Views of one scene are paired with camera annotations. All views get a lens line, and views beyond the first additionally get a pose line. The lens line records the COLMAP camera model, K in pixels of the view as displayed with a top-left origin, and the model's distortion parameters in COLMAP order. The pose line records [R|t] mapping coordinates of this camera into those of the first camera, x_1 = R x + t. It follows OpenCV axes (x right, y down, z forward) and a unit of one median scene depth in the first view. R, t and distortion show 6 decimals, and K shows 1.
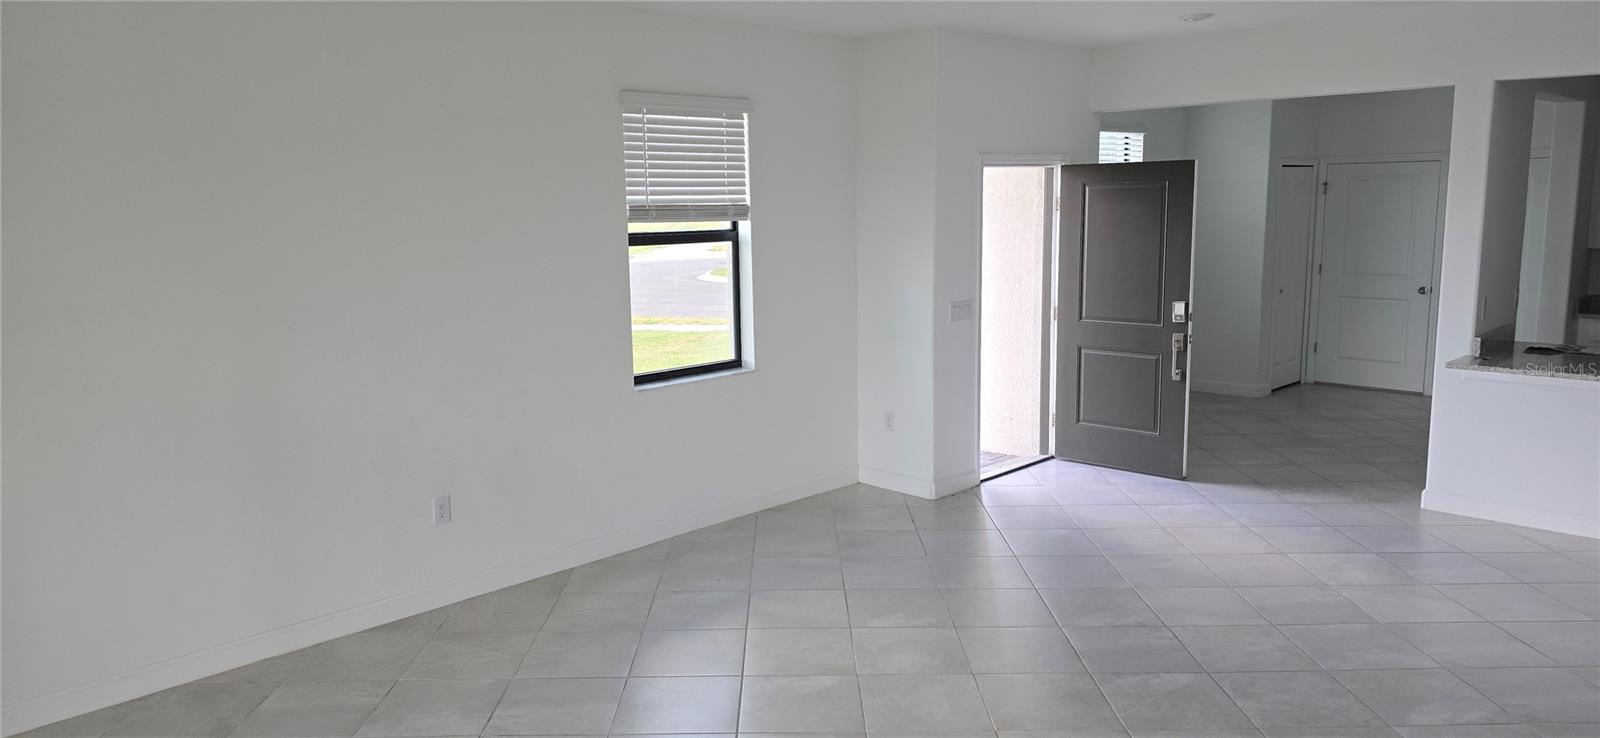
lens RADIAL K [[1065.8, 0, 769.7], [0, 1065.8, 361.3], [0, 0, 1]] dist [0.084136, -0.093908]
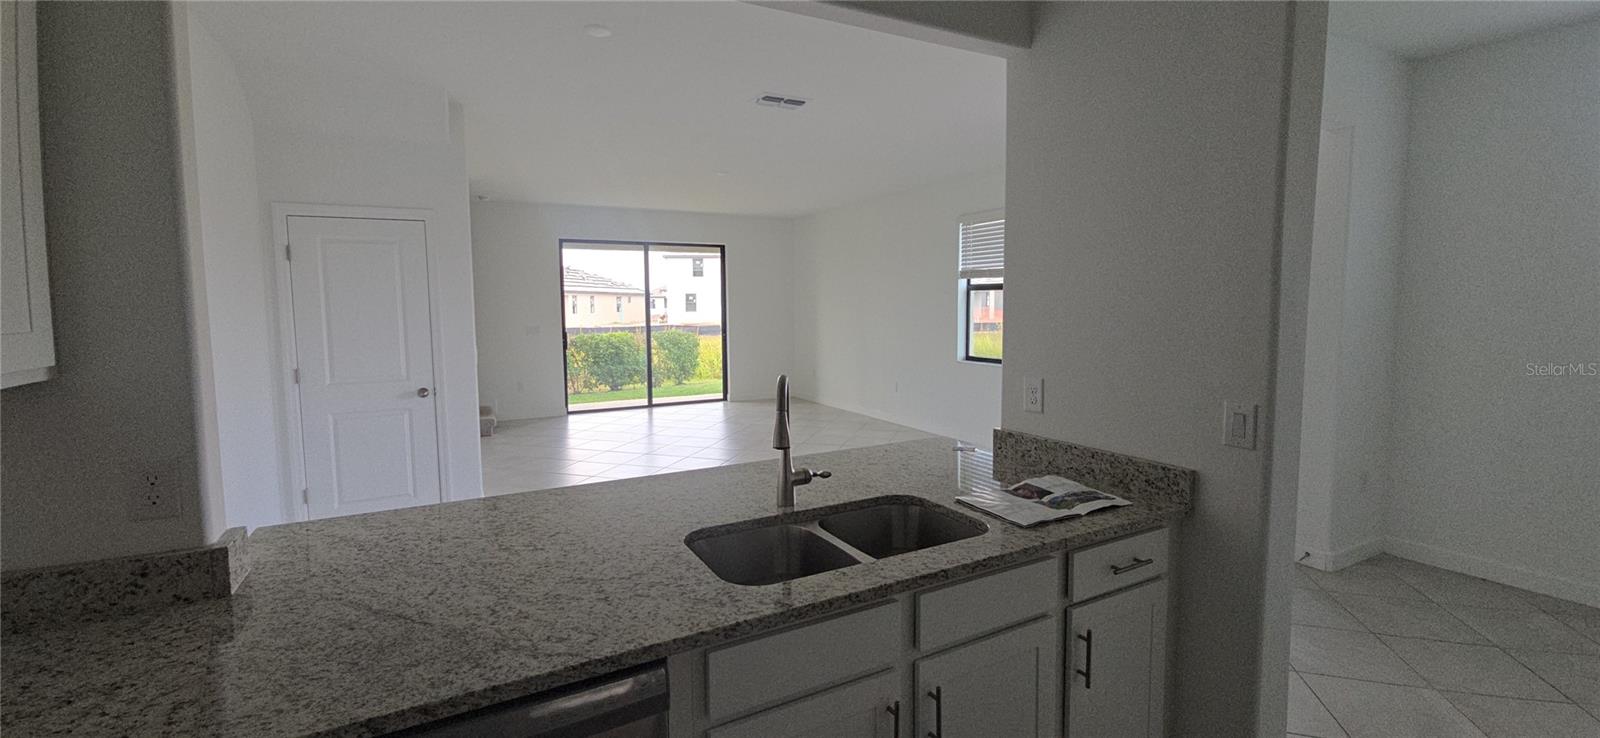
lens RADIAL K [[653.4, 0, 796.4], [0, 653.4, 354.5], [0, 0, 1]] dist [0.013420, -0.010389]
pose [[-0.282559, 0.095319, -0.954502, 1.064750], [-0.131783, 0.981759, 0.137052, -0.108573], [0.950155, 0.164513, -0.264843, 0.960222]]
